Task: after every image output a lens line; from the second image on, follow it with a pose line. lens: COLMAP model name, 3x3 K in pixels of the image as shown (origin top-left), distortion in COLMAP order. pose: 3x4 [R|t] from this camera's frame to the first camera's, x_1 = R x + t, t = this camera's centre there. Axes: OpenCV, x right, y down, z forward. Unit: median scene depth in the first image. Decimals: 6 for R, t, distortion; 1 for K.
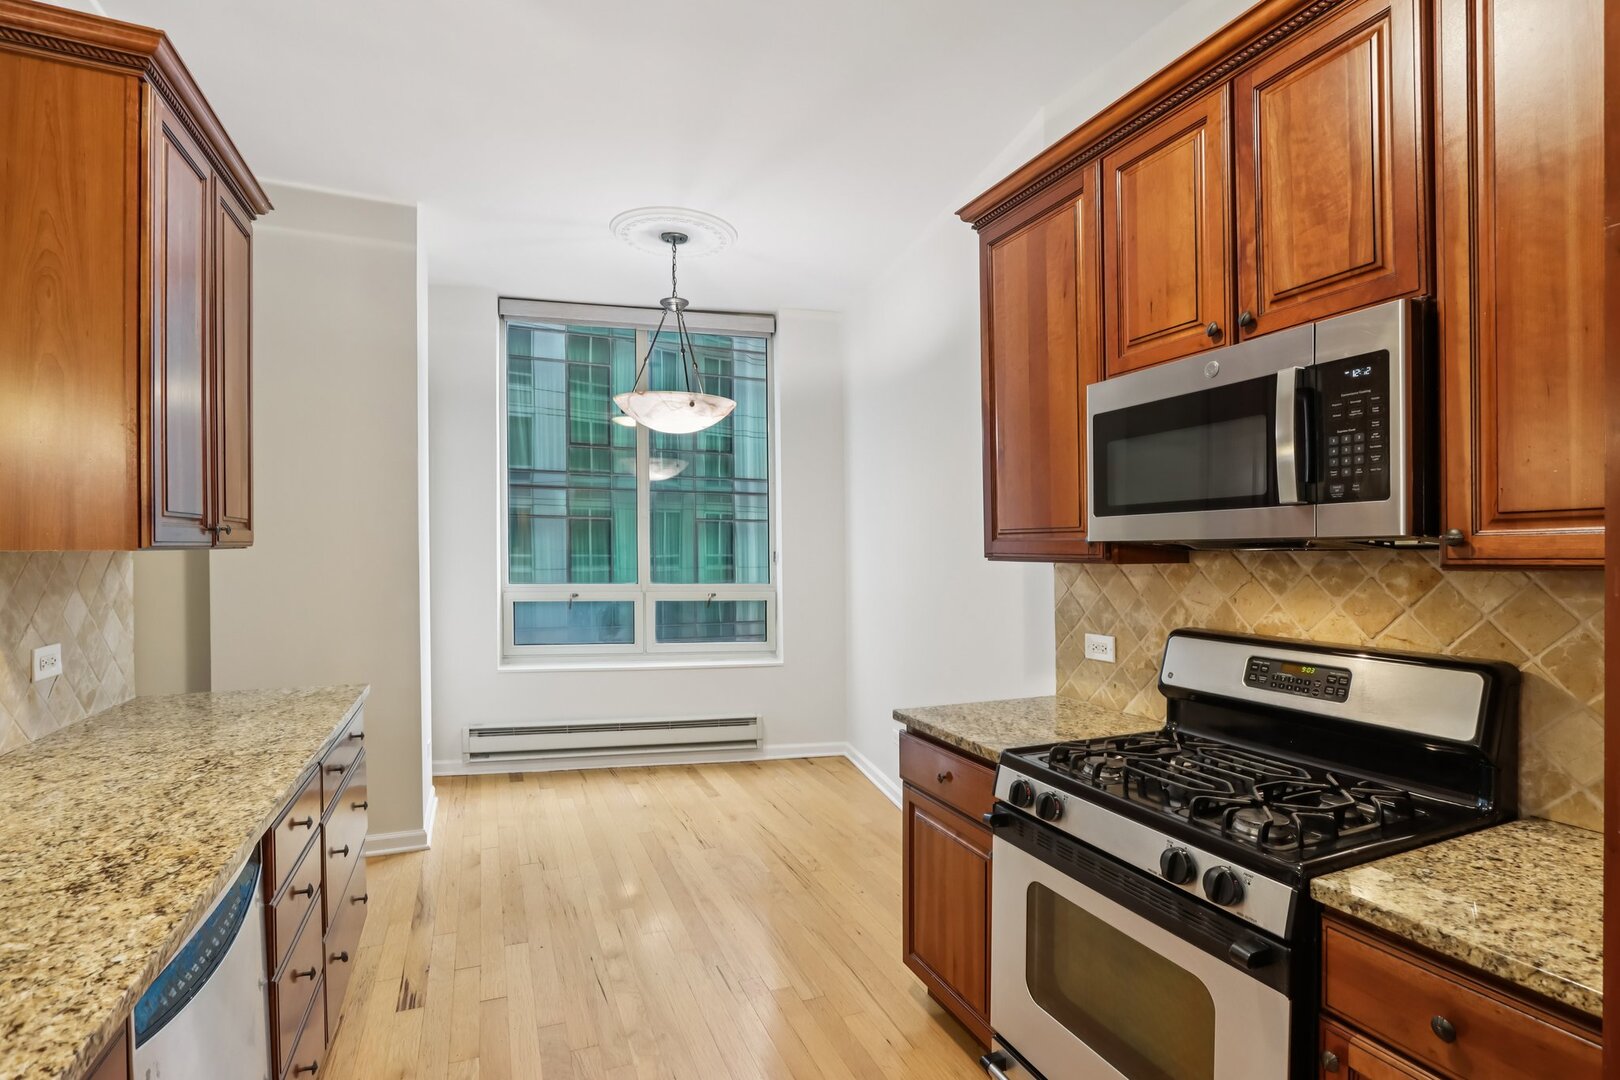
lens RADIAL K [[772.7, 0, 819.3], [0, 772.7, 561.5], [0, 0, 1]] dist [-0.039649, 0.009683]
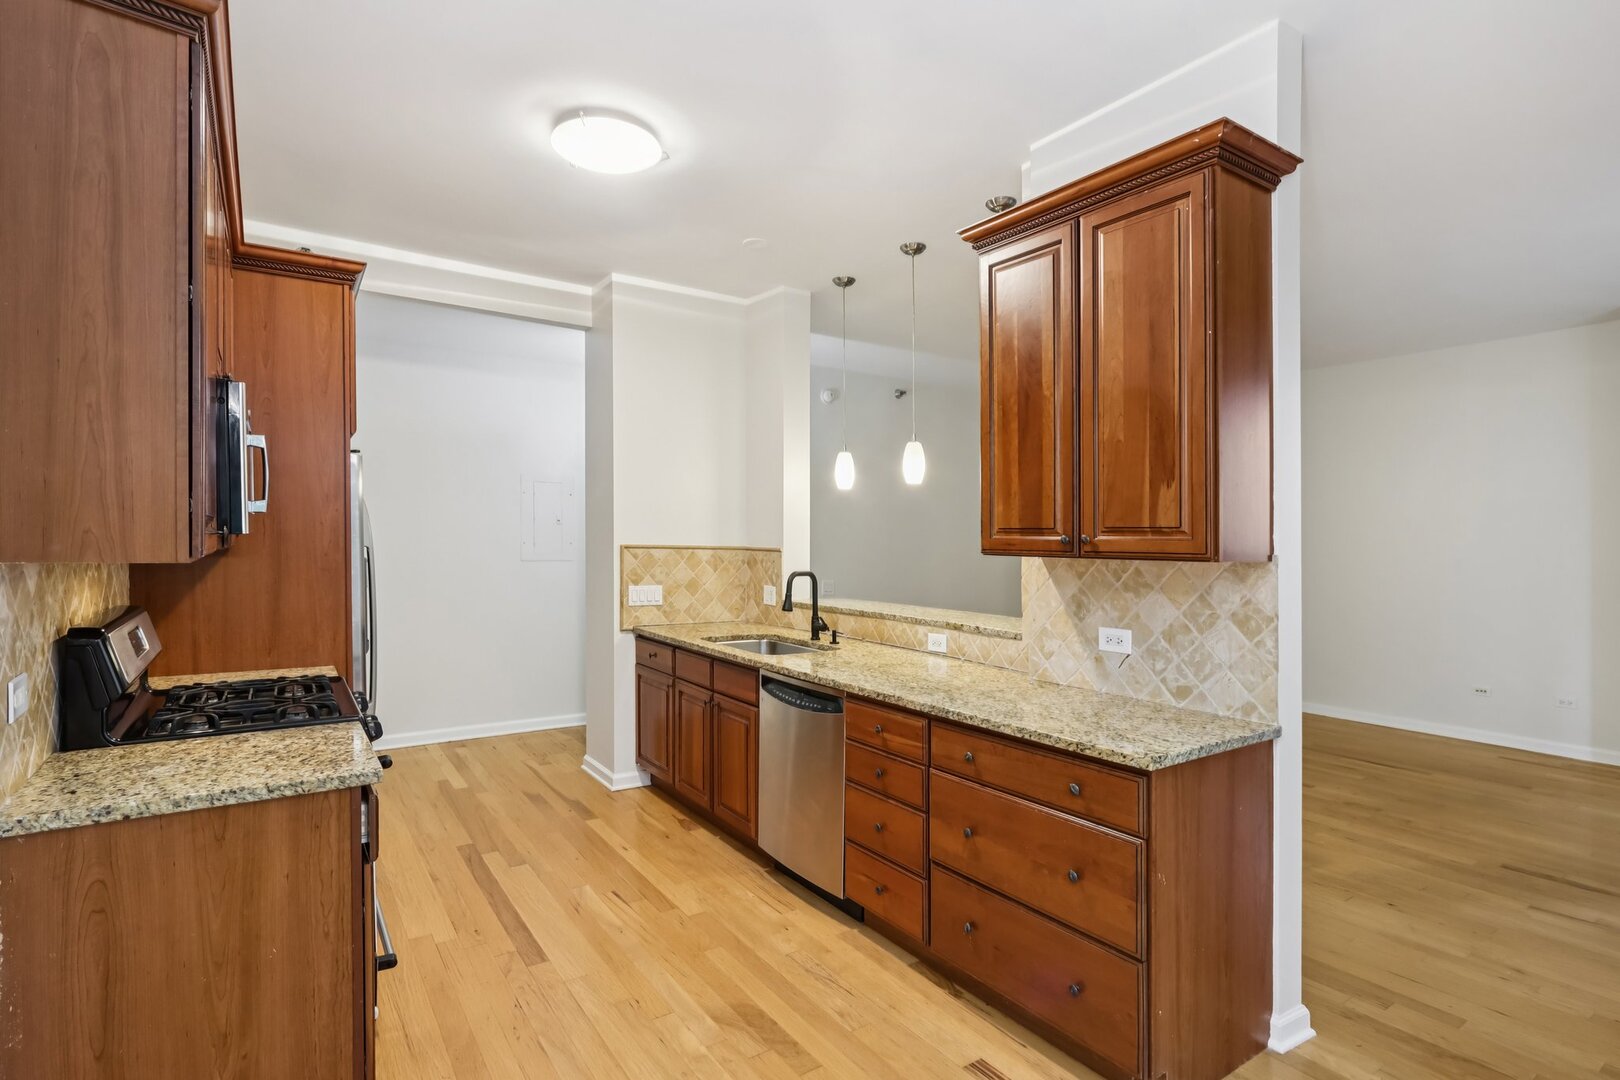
lens RADIAL K [[812.0, 0, 809.2], [0, 812.0, 531.7], [0, 0, 1]] dist [-0.022395, 0.000705]
pose [[-0.982924, -0.023424, -0.182515, -0.158409], [-0.024623, 0.999688, 0.004305, -0.042822], [0.182357, 0.008726, -0.983194, 1.774656]]
